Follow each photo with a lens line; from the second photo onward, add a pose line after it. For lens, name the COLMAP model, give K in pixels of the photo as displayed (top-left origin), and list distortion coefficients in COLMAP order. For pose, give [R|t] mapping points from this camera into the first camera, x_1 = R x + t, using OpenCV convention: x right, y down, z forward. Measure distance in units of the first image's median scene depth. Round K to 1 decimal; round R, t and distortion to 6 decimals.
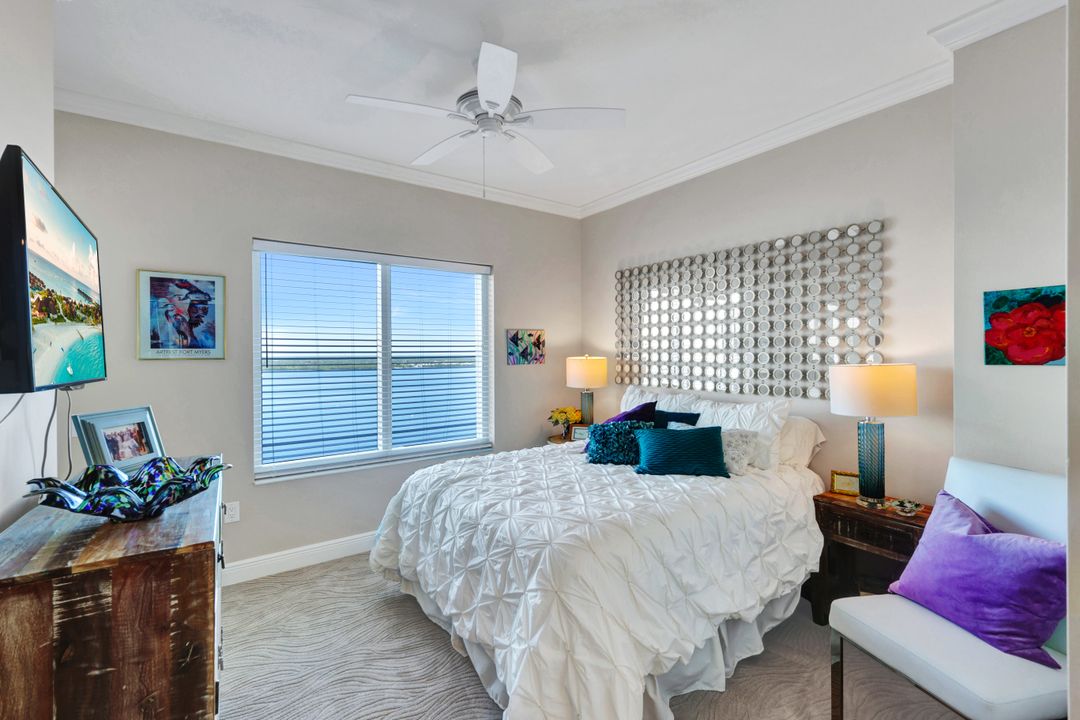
lens RADIAL K [[471.7, 0, 539.1], [0, 471.7, 351.0], [0, 0, 1]] dist [0.002749, 0.000121]
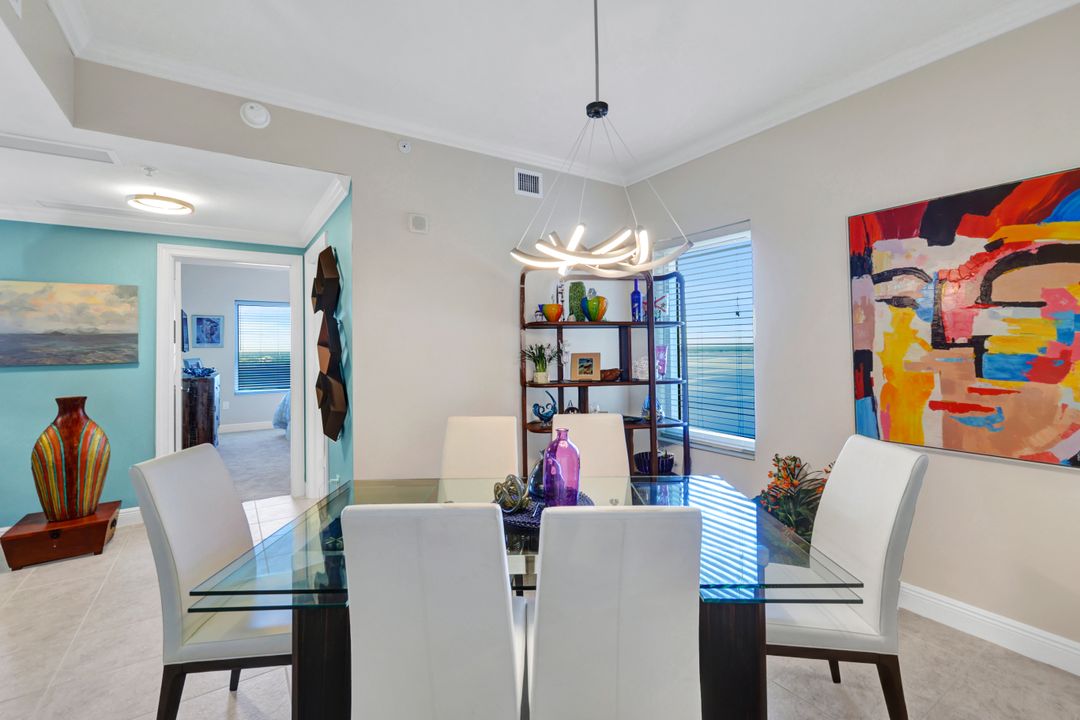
lens RADIAL K [[478.4, 0, 536.9], [0, 478.4, 332.6], [0, 0, 1]] dist [0.011702, 0.000106]
pose [[0.999196, -0.011839, -0.038302, 1.288032], [0.010717, 0.999512, -0.029351, 0.035141], [0.038631, 0.028917, 0.998835, -1.752377]]
